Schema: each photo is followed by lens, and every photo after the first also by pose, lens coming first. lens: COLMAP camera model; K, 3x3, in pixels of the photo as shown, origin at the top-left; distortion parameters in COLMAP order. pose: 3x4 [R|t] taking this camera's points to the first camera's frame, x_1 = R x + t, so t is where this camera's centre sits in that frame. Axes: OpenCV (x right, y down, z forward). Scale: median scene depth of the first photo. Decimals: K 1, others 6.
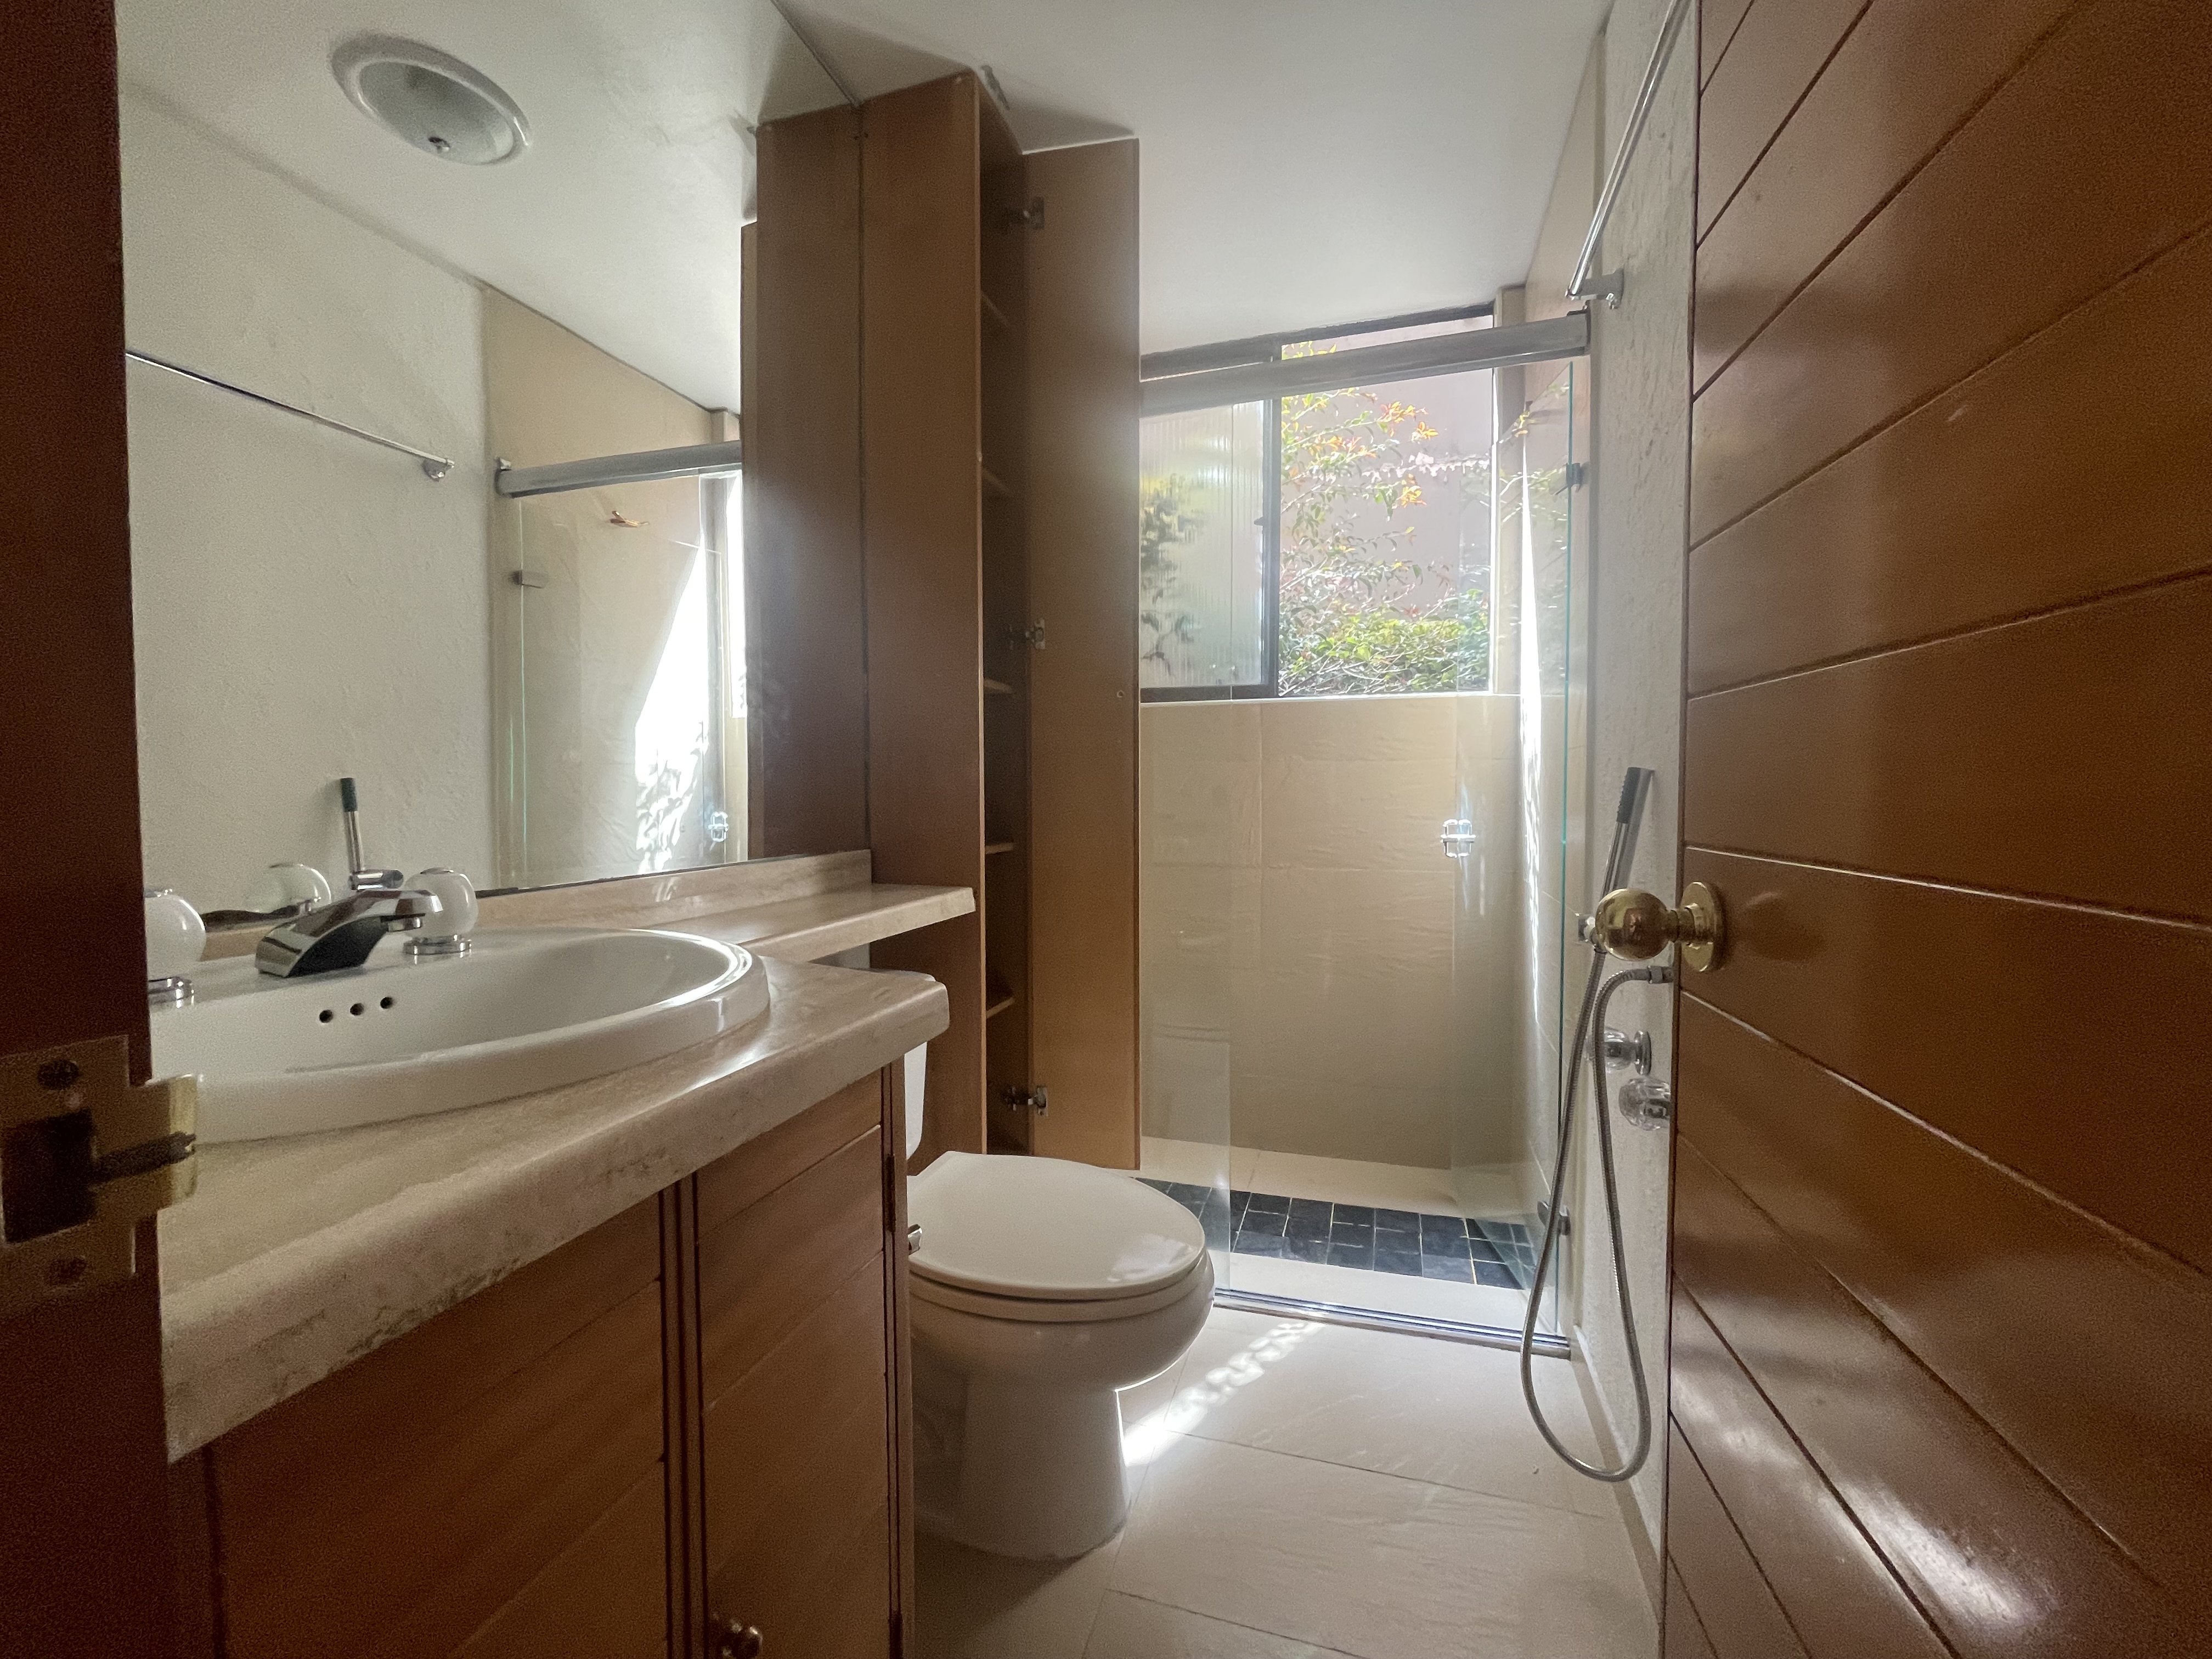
lens RADIAL K [[902.0, 0, 1101.9], [0, 902.0, 817.9], [0, 0, 1]] dist [0.000338, 0.000171]
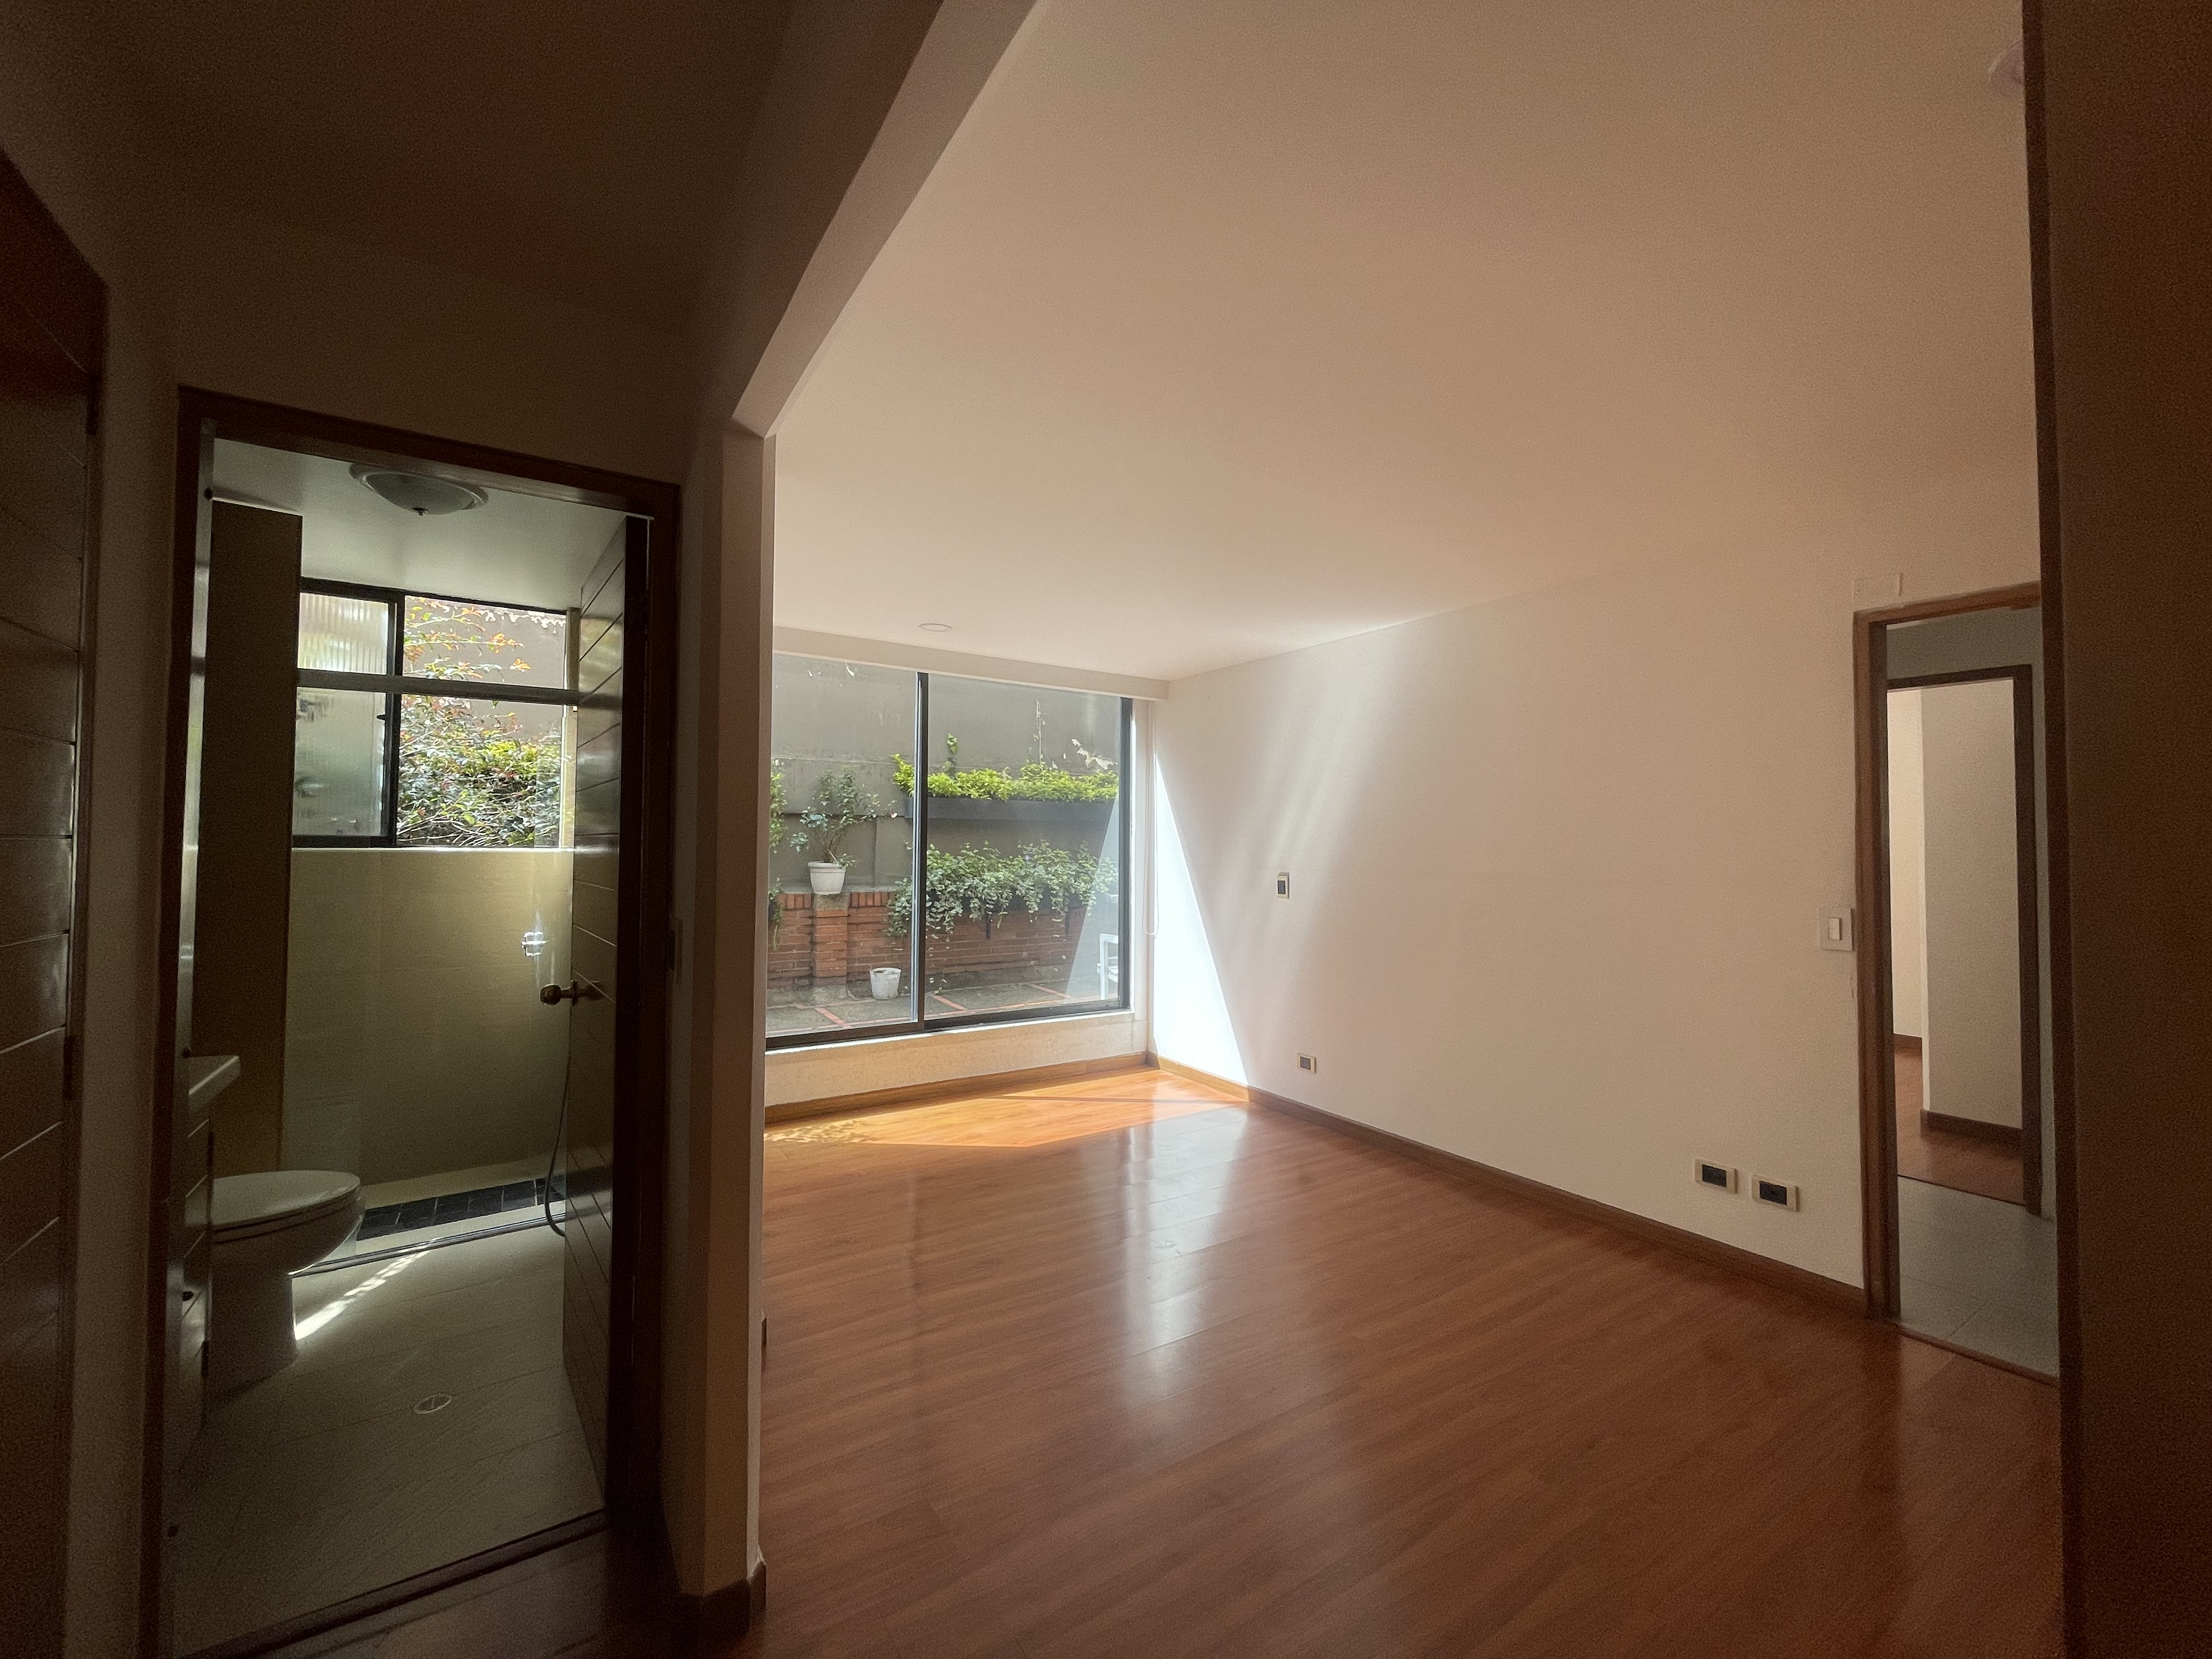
lens RADIAL K [[902.0, 0, 1101.9], [0, 902.0, 817.9], [0, 0, 1]] dist [0.000338, 0.000171]
pose [[0.636608, 0.027741, 0.770689, -0.217319], [0.020140, 0.998414, -0.052574, -0.099173], [-0.770925, 0.048991, 0.635039, -0.848787]]
